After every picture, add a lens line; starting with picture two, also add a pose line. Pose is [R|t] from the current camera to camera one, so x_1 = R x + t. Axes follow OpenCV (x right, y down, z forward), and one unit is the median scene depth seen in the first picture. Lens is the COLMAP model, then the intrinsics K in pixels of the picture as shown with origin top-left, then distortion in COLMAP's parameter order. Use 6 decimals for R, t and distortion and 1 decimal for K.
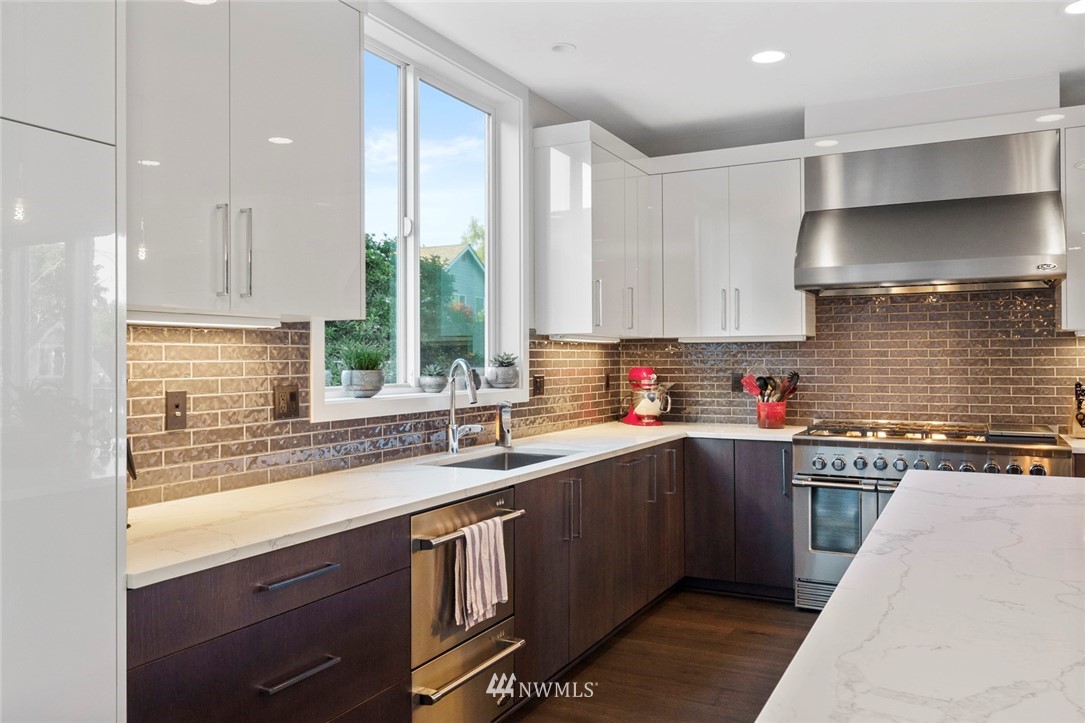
lens RADIAL K [[847.7, 0, 544.4], [0, 847.7, 356.0], [0, 0, 1]] dist [-0.008029, 0.000152]
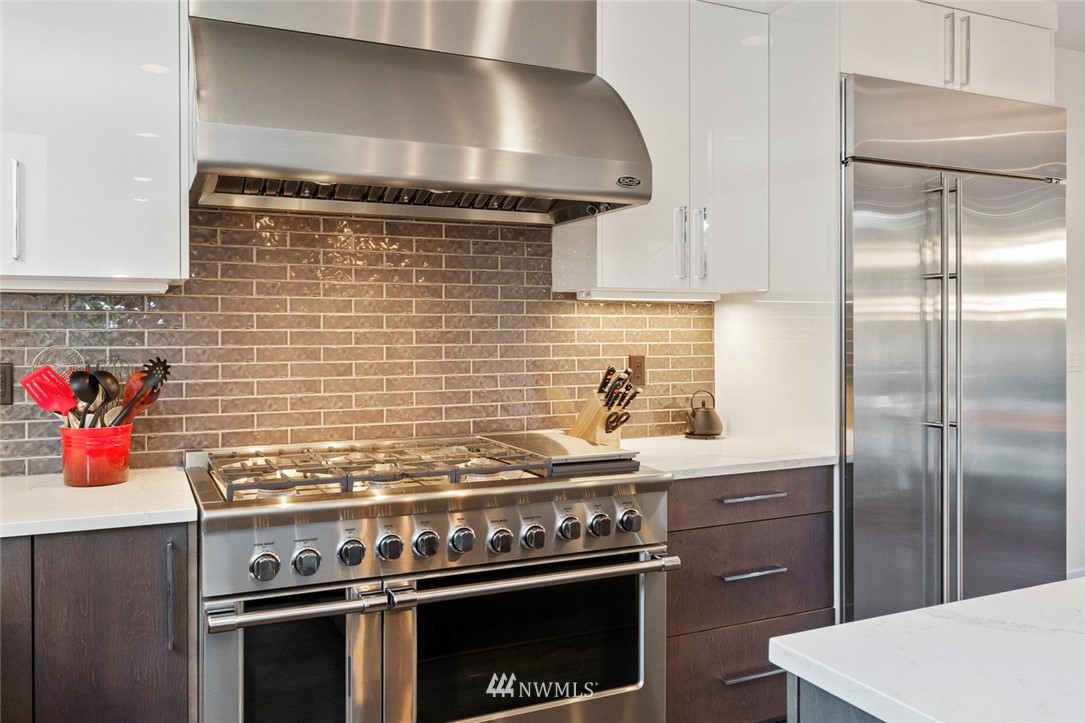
lens RADIAL K [[847.7, 0, 541.8], [0, 847.7, 355.9], [0, 0, 1]] dist [-0.008029, 0.000152]
pose [[0.624595, -0.016840, 0.780768, 0.067680], [-0.002029, 0.999729, 0.023186, 0.006693], [-0.780946, -0.016066, 0.624391, 0.563393]]
